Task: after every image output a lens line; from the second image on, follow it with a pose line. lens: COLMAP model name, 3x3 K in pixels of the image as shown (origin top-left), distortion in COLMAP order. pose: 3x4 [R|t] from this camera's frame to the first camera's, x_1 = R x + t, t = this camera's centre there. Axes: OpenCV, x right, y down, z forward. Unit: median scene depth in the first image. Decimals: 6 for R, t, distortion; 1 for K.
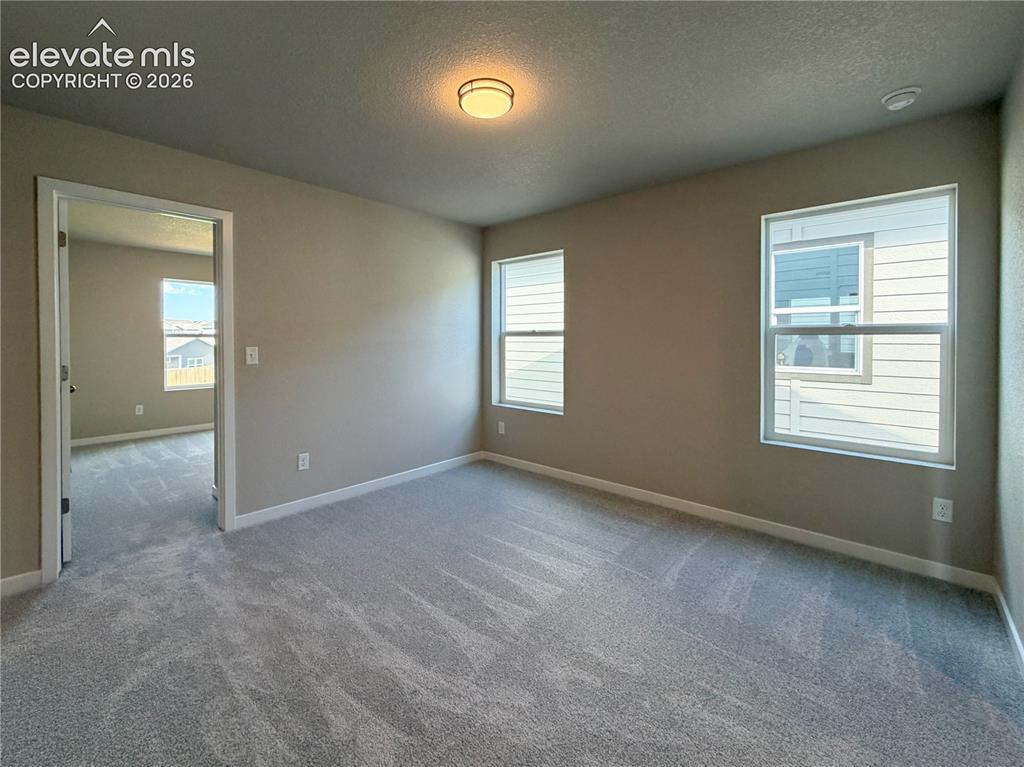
lens RADIAL K [[426.4, 0, 471.6], [0, 426.4, 340.8], [0, 0, 1]] dist [0.006266, -0.000891]
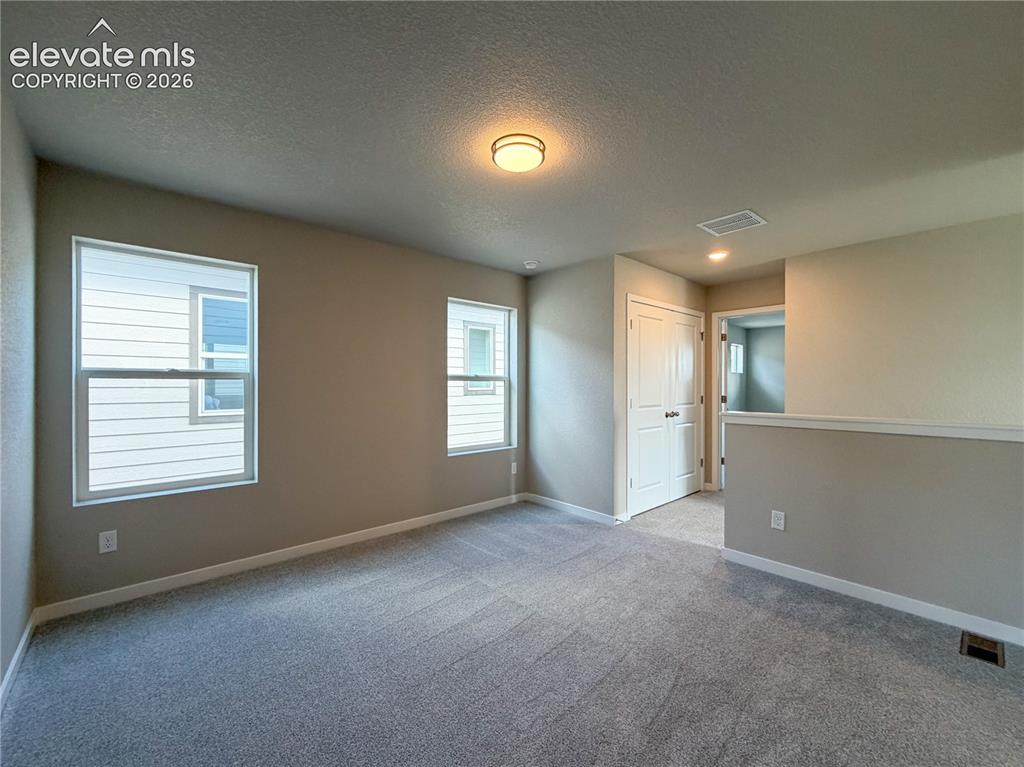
lens RADIAL K [[426.4, 0, 513.1], [0, 426.4, 383.9], [0, 0, 1]] dist [0.006266, -0.000891]
pose [[0.073238, 0.000915, 0.997314, -0.228004], [0.001194, 0.999999, -0.001005, -0.000515], [-0.997314, 0.001264, 0.073236, 0.213818]]
